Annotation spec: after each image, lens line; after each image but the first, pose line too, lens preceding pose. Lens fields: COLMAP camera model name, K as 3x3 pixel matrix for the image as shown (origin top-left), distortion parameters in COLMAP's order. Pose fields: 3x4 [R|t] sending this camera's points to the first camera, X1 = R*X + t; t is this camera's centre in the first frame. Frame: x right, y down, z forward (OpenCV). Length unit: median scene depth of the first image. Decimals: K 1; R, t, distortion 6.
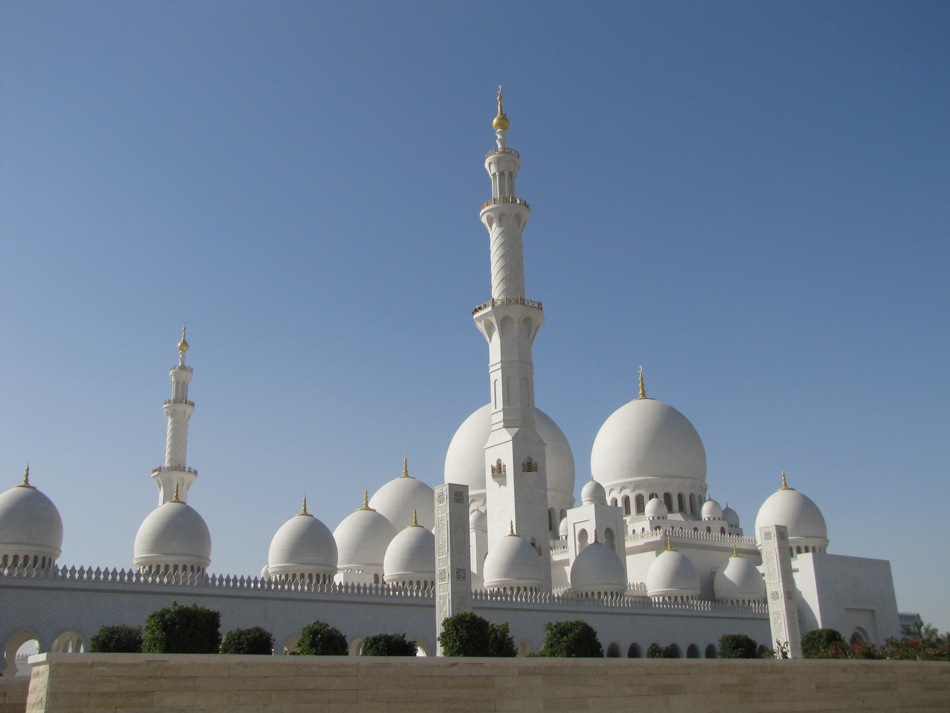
lens RADIAL K [[1033.4, 0, 475.0], [0, 1033.4, 355.1], [0, 0, 1]] dist [-0.039643, 0.000000]
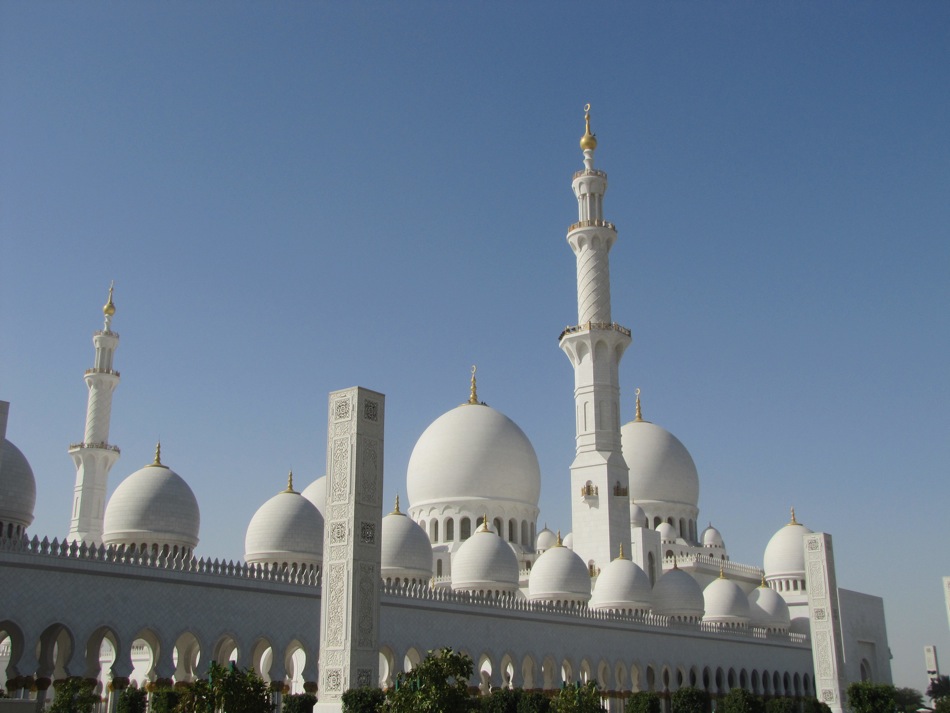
lens RADIAL K [[1135.9, 0, 474.1], [0, 1135.9, 357.3], [0, 0, 1]] dist [-0.004089, 0.000000]
pose [[0.967213, 0.101433, 0.232830, -0.321248], [-0.106827, 0.994221, 0.010641, -0.018163], [-0.230405, -0.035165, 0.972459, -0.053578]]
